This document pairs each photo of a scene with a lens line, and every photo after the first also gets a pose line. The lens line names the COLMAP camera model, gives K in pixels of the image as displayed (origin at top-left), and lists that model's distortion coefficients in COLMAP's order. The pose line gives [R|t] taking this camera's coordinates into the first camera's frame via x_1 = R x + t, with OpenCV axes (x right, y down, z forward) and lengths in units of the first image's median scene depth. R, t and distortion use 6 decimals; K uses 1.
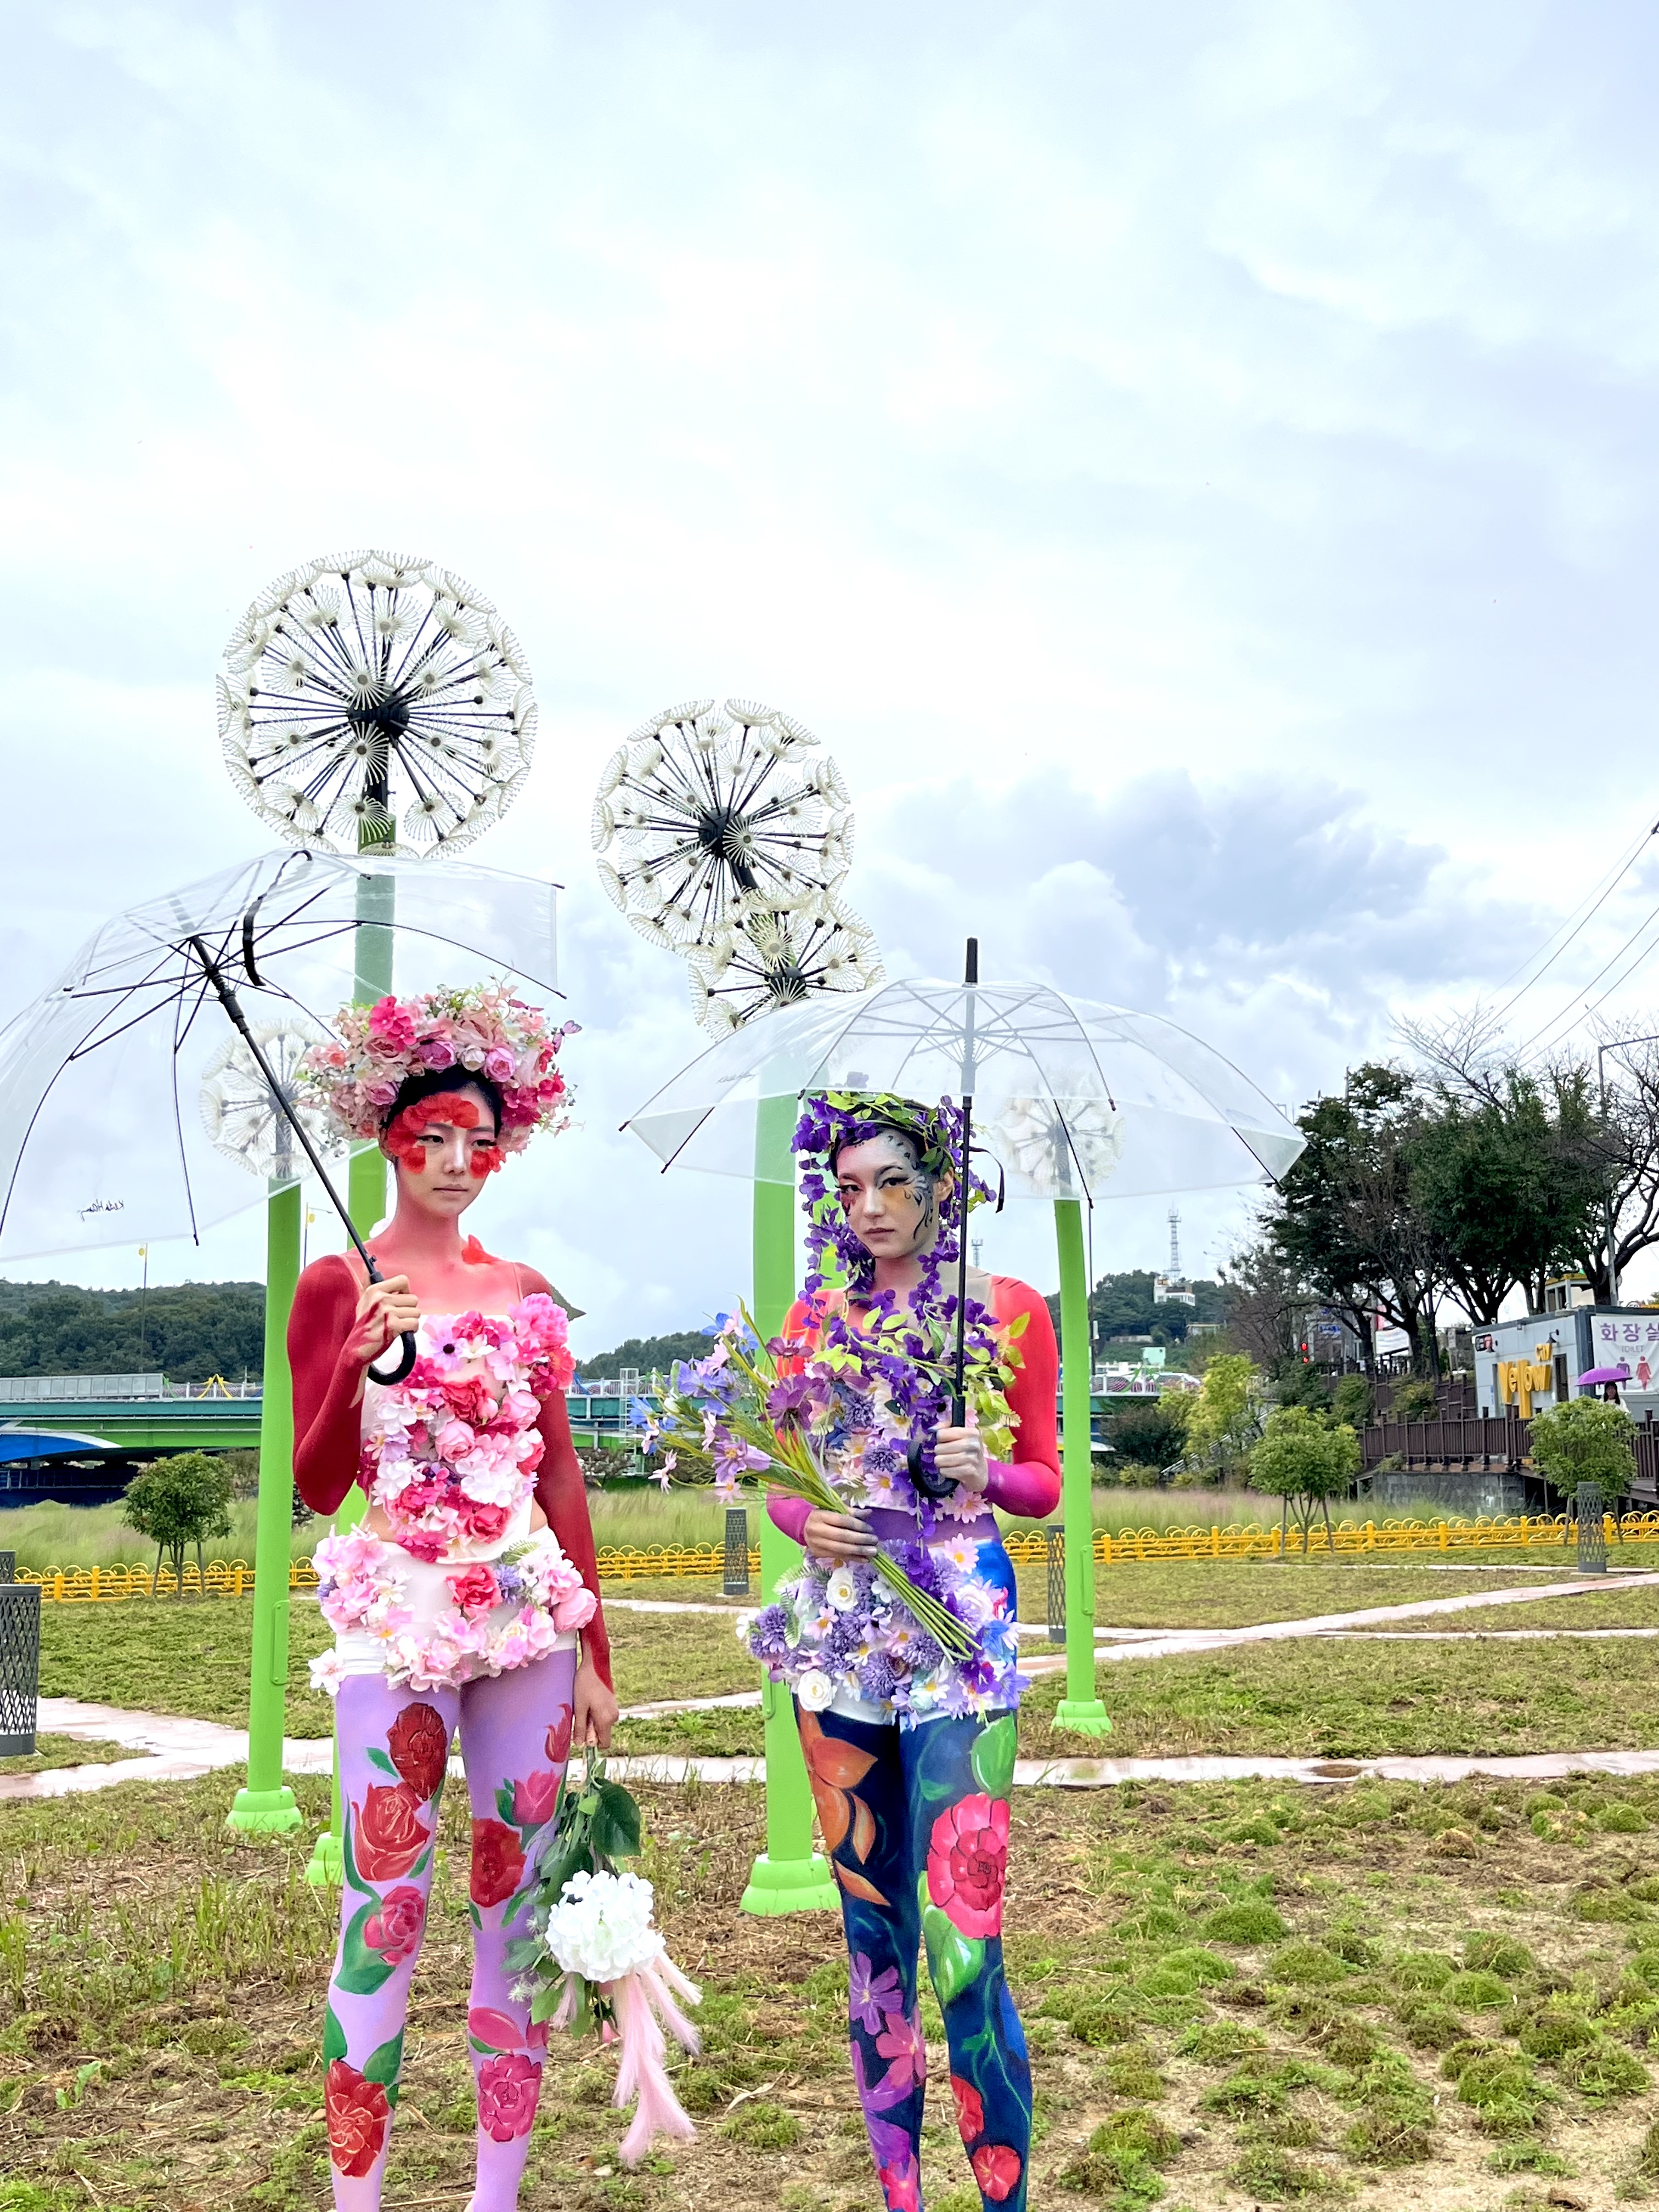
lens RADIAL K [[2154.1, 0, 829.5], [0, 2154.1, 1106.0], [0, 0, 1]] dist [0.026269, -0.069516]
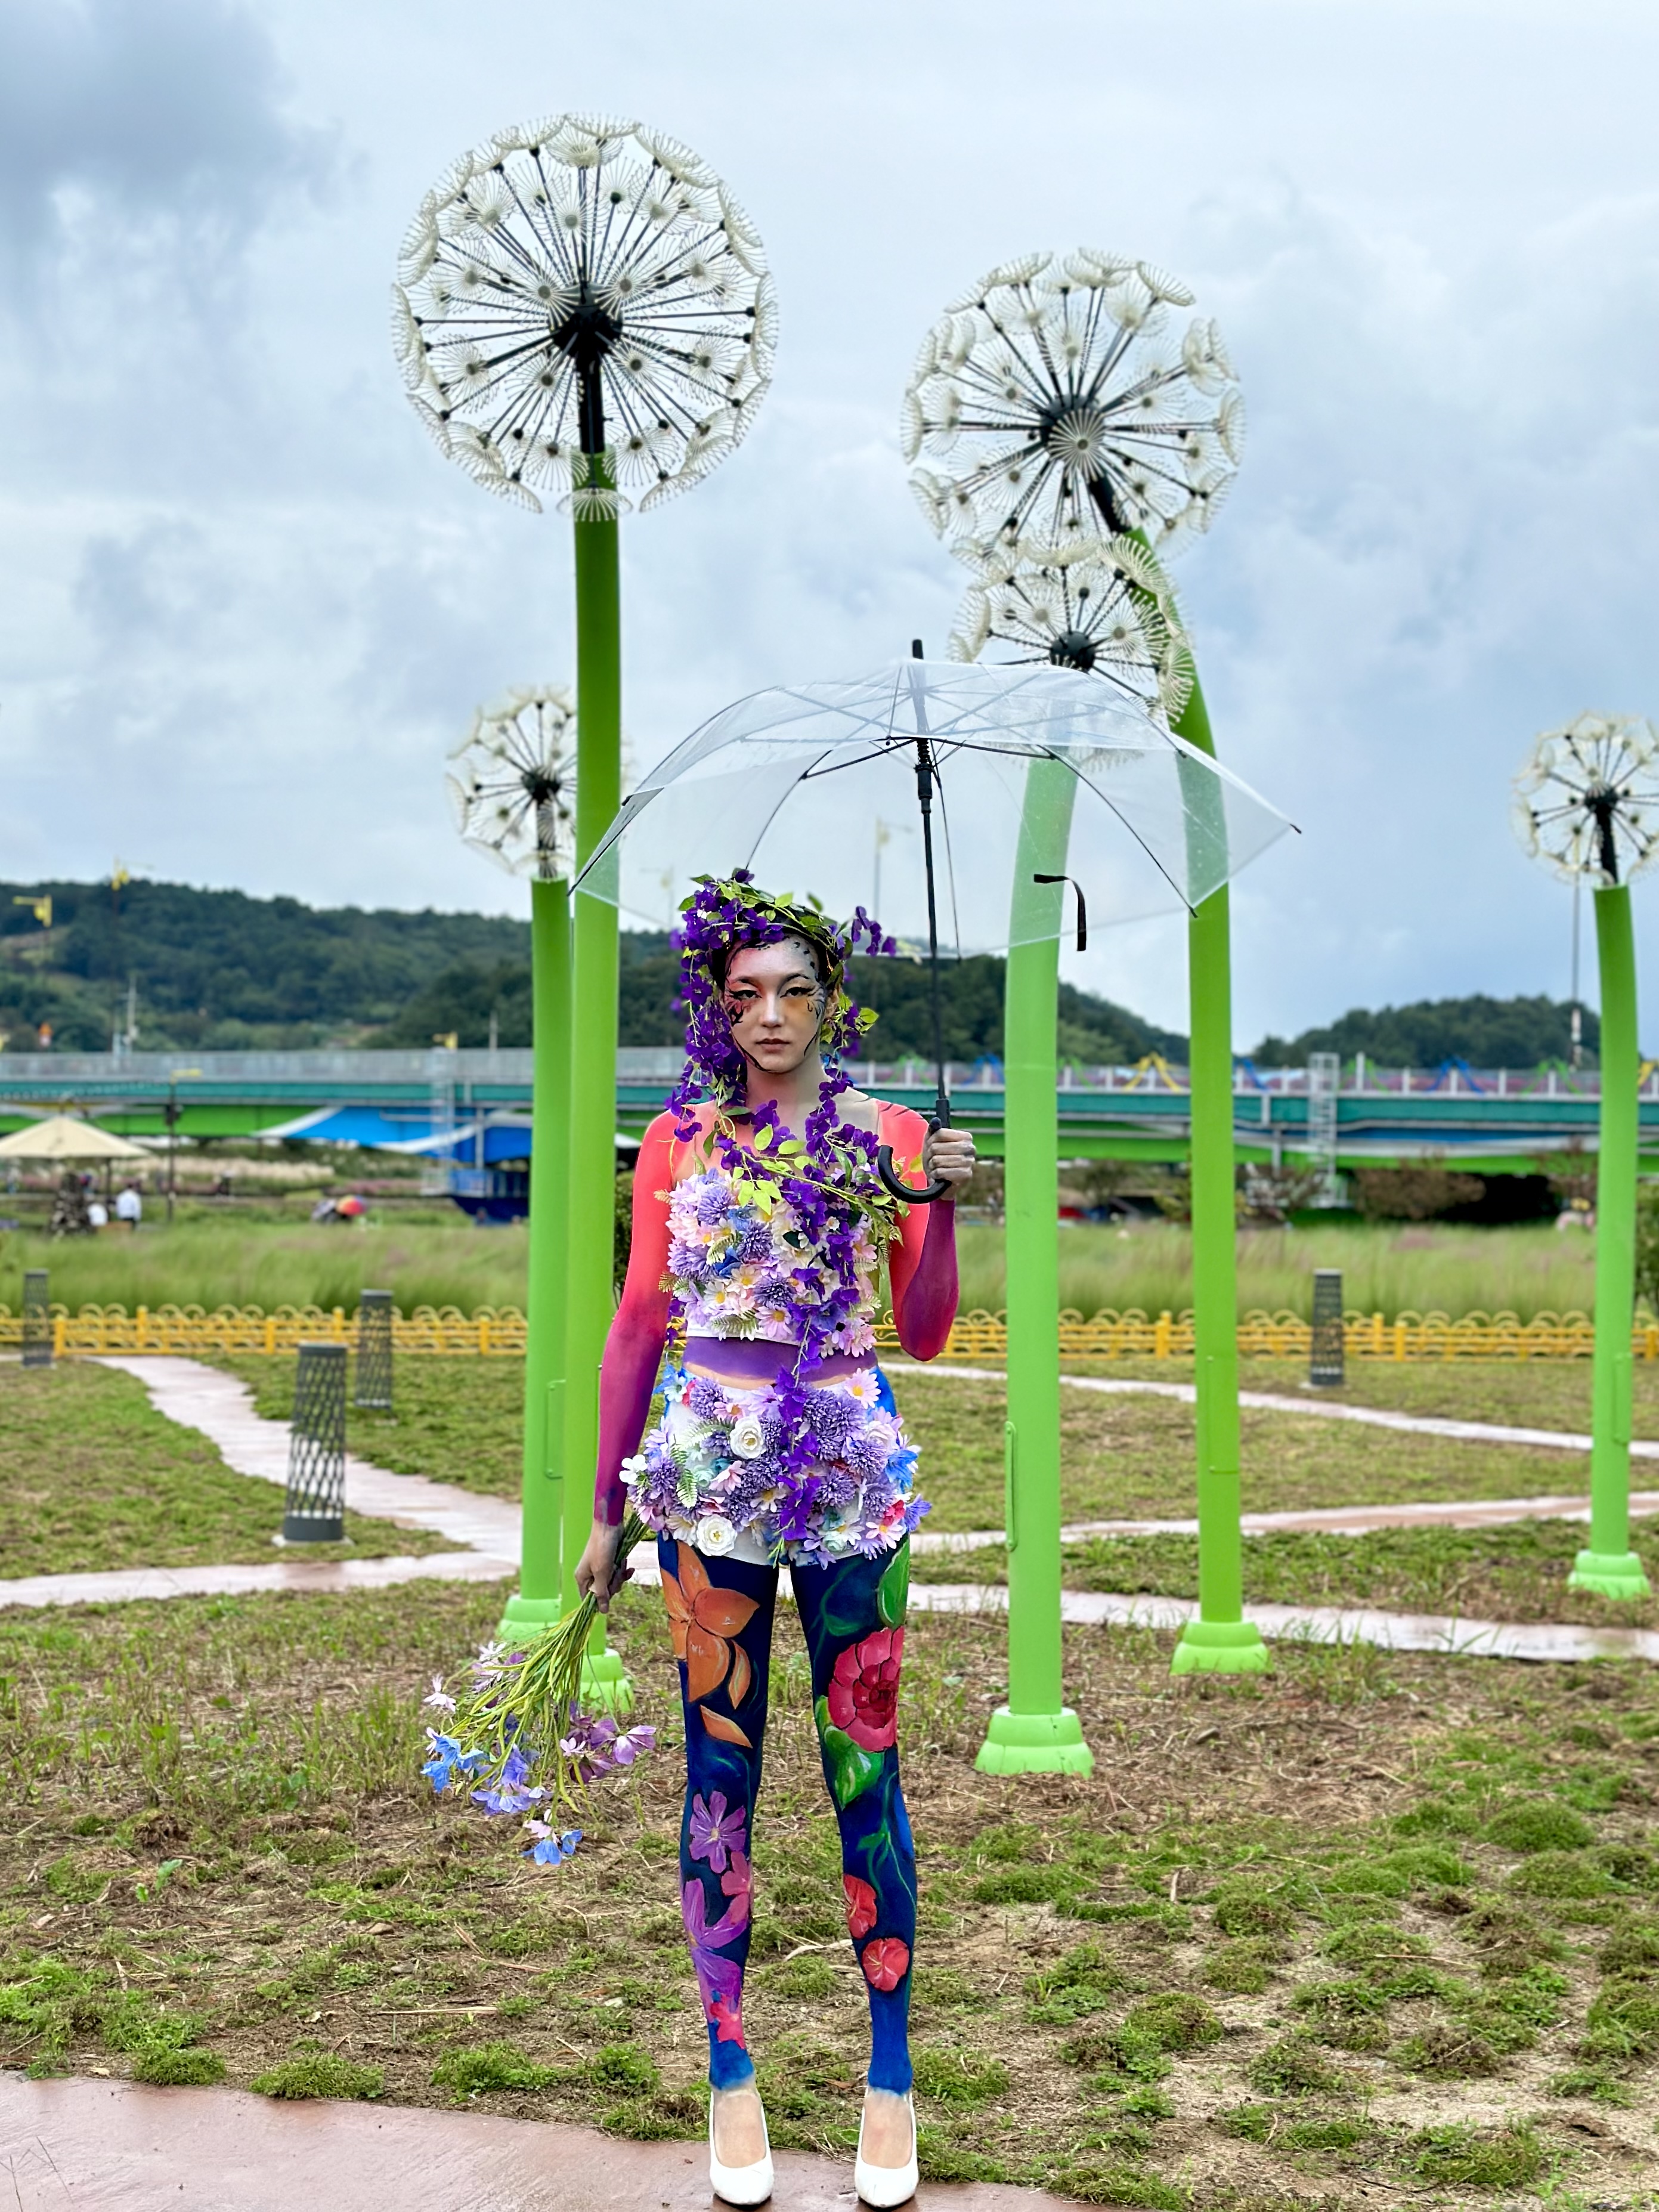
lens RADIAL K [[3057.7, 0, 829.5], [0, 3057.7, 1106.0], [0, 0, 1]] dist [-0.025563, 0.068414]
pose [[0.967461, 0.019517, -0.252265, 0.172666], [0.015567, 0.990540, 0.136338, -0.043964], [0.252540, -0.135829, 0.958005, -0.114639]]
